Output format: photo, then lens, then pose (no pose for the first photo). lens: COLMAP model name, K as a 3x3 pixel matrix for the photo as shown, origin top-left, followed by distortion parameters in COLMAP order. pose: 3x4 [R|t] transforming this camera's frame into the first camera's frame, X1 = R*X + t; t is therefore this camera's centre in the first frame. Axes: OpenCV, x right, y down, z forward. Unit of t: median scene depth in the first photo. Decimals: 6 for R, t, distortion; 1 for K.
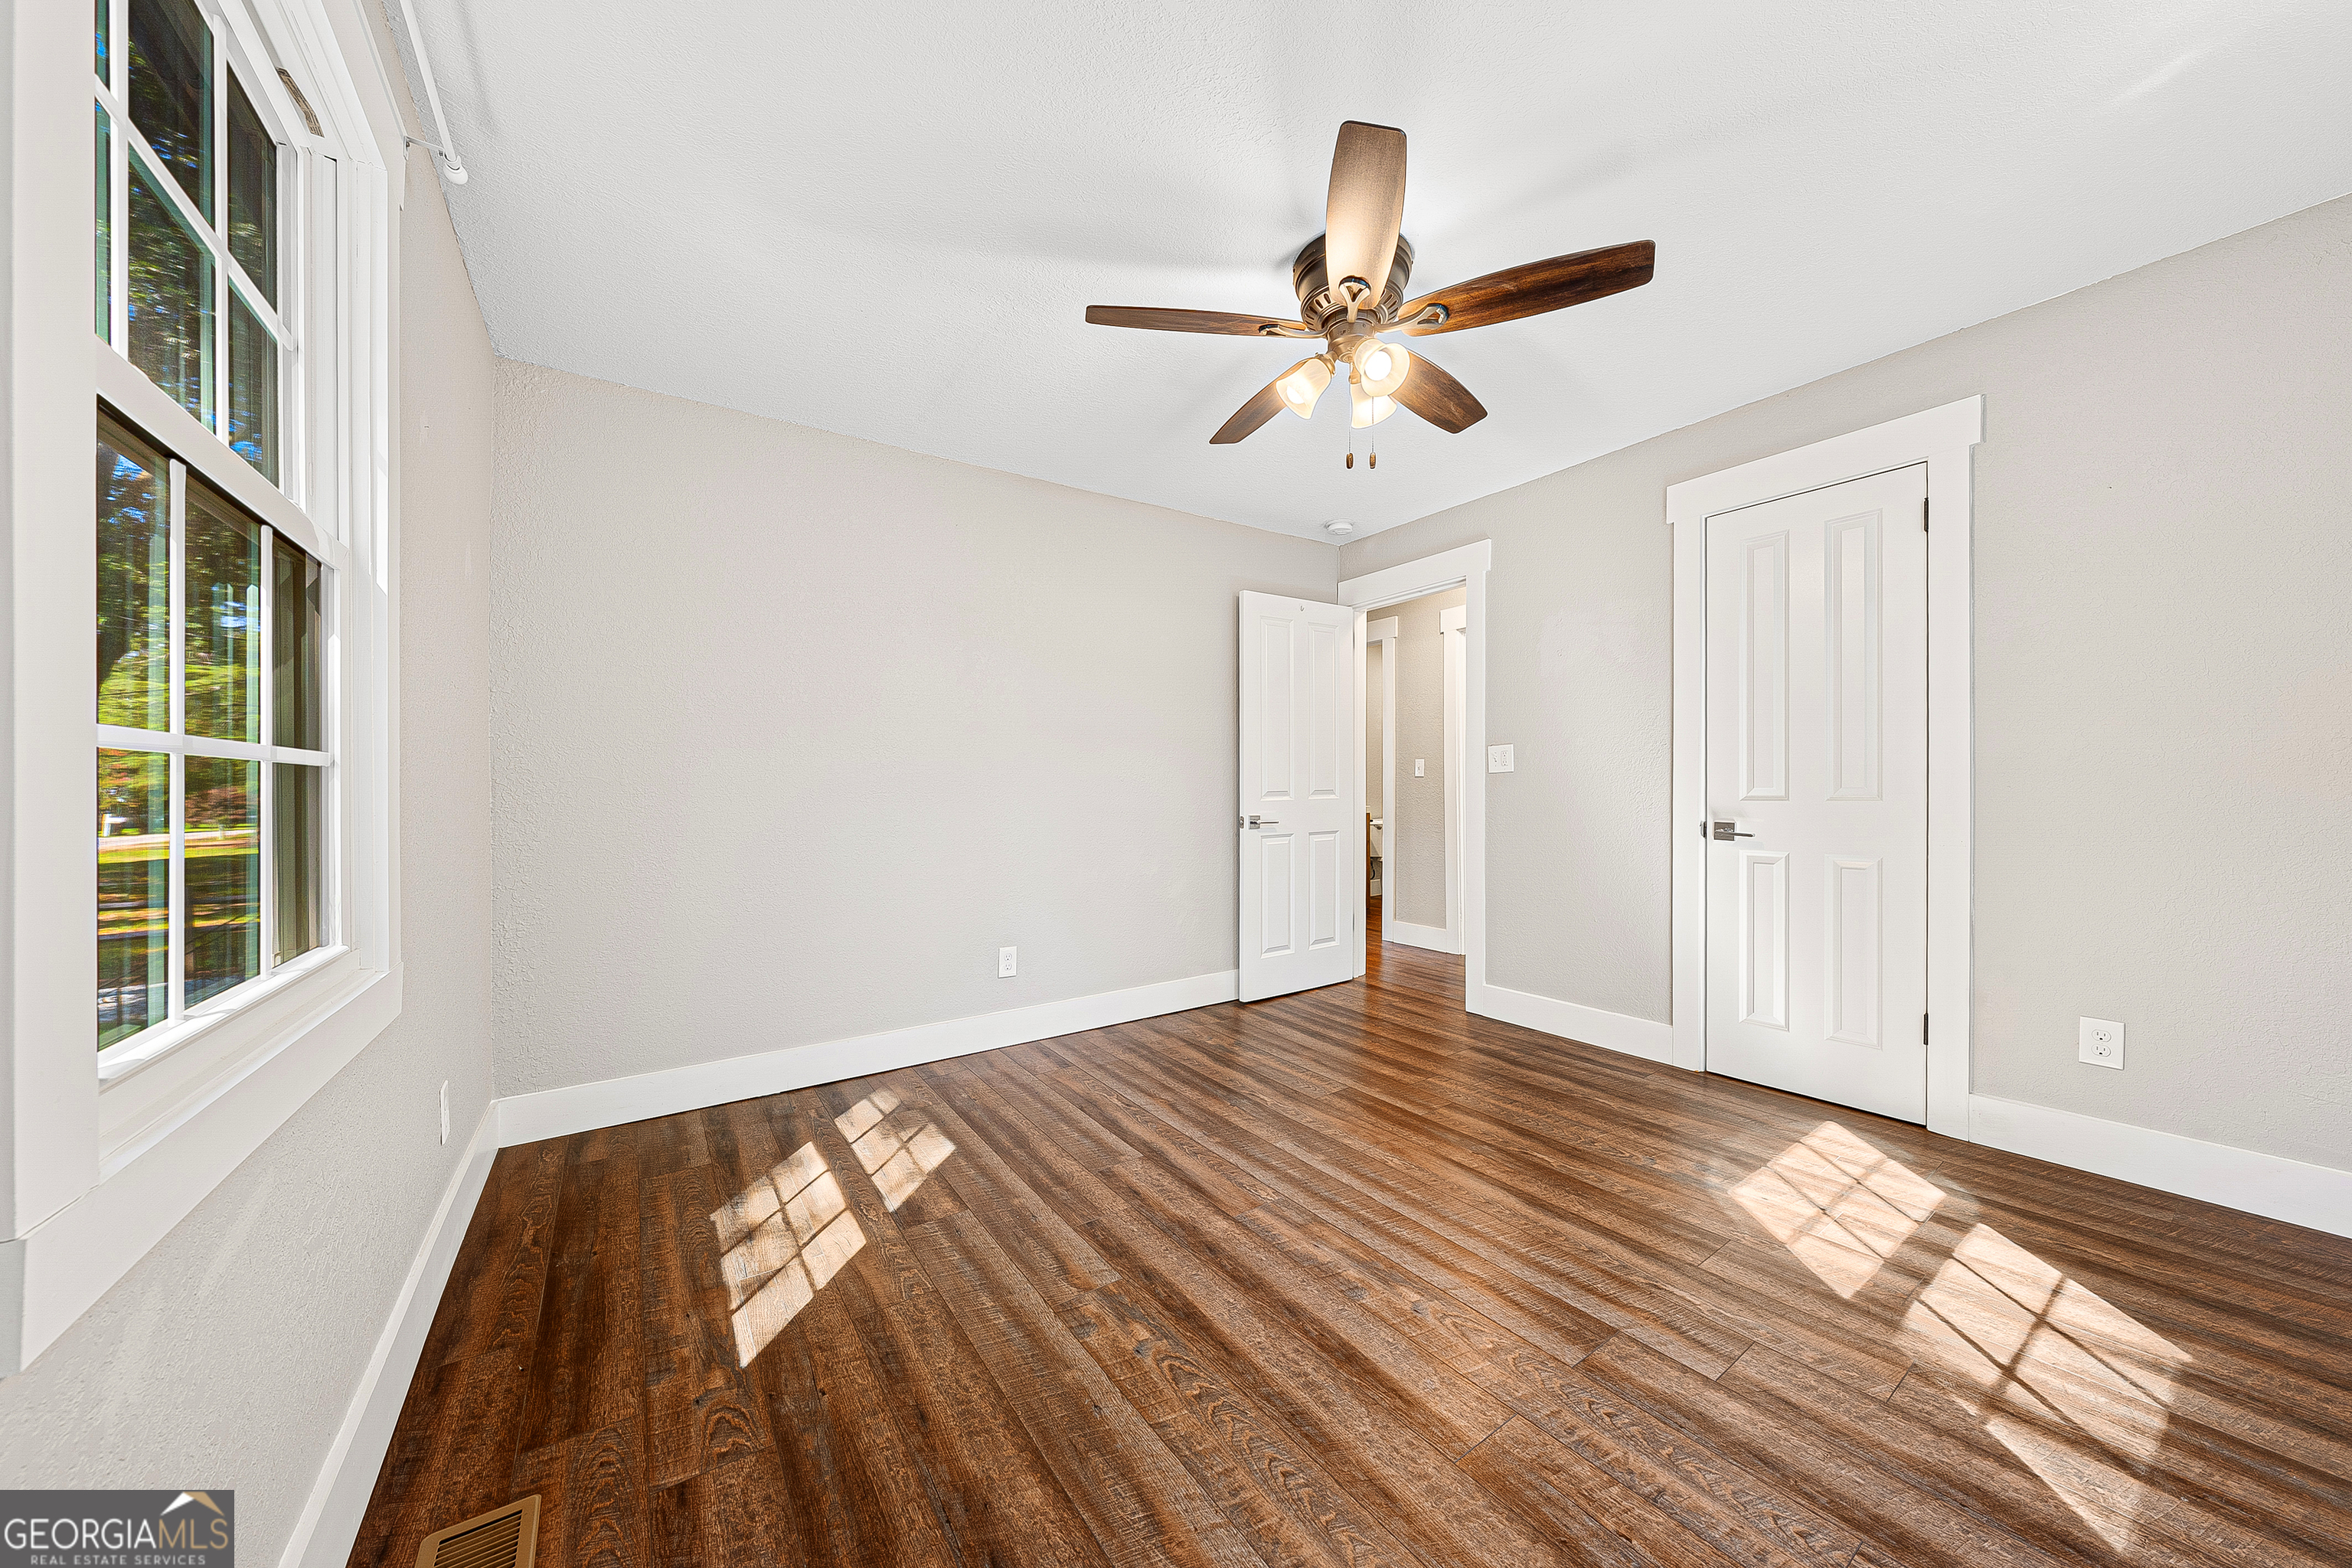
lens RADIAL K [[812.4, 0, 1175.3], [0, 812.4, 788.5], [0, 0, 1]] dist [0.002029, 0.000157]
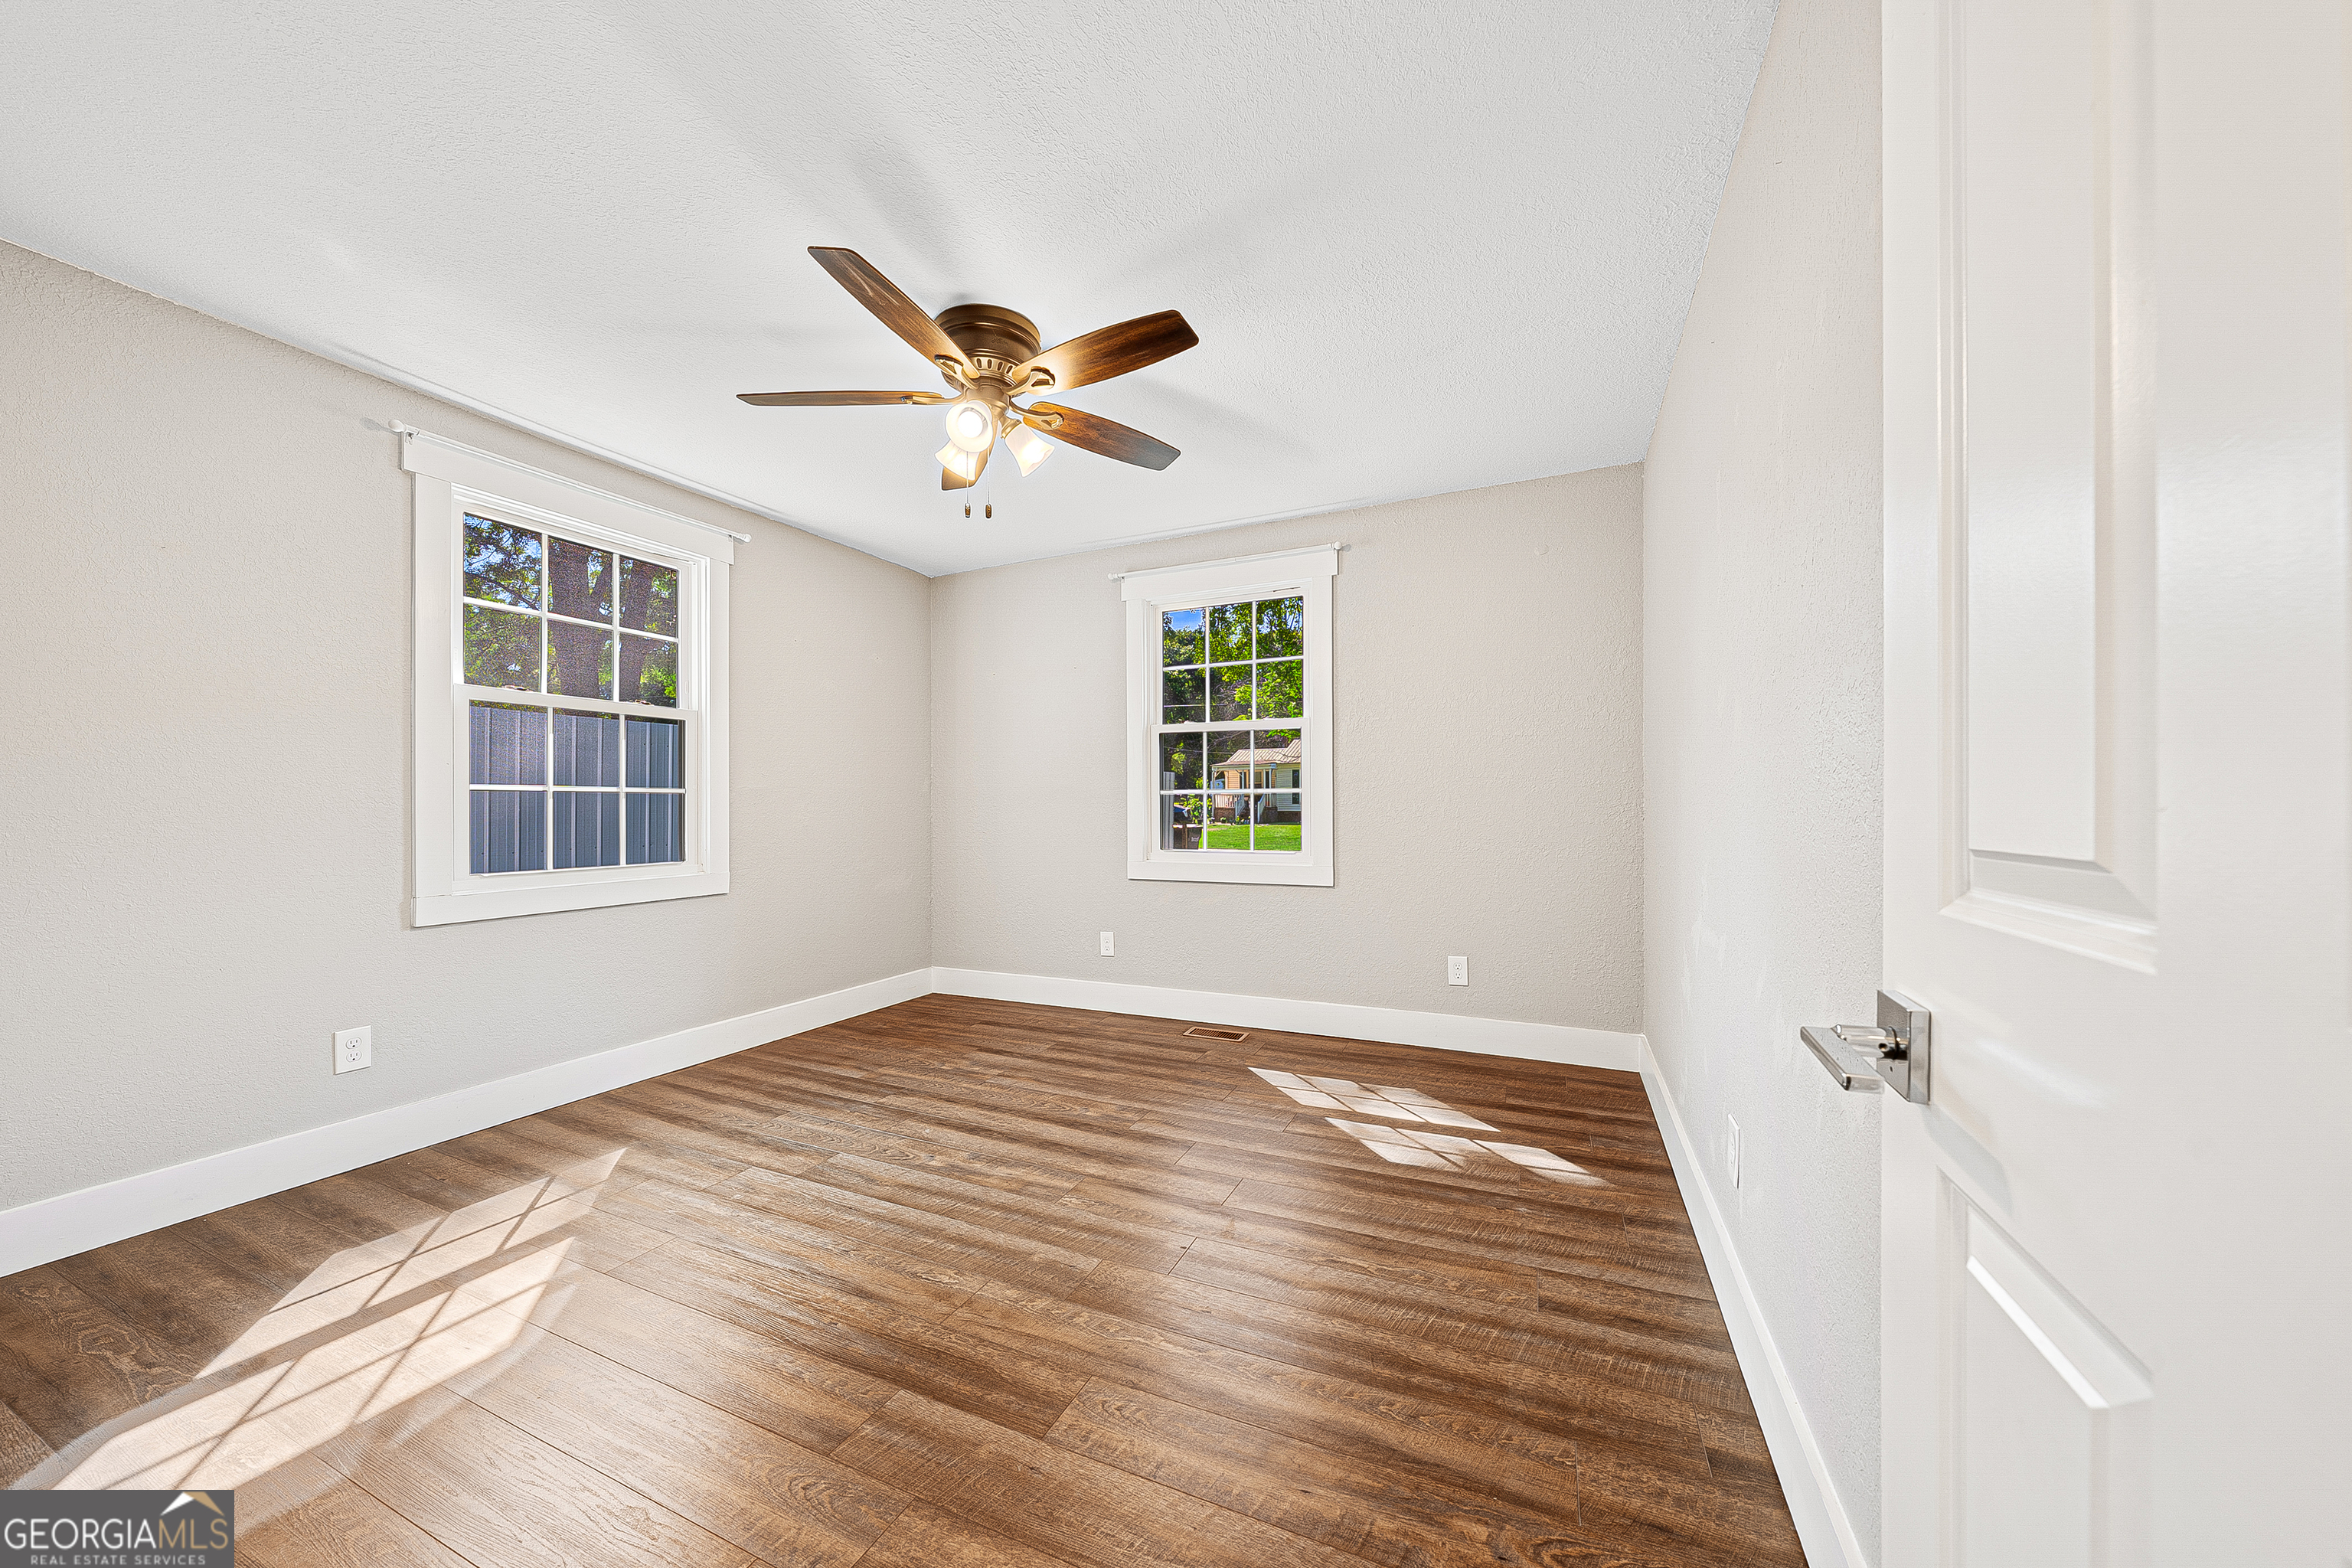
lens RADIAL K [[812.4, 0, 1176.0], [0, 812.4, 781.6], [0, 0, 1]] dist [0.002029, 0.000157]
pose [[-0.857045, 0.004592, -0.515222, 0.568844], [0.015097, 0.999755, -0.016201, -0.012472], [0.515021, -0.021663, -0.856904, 2.118957]]
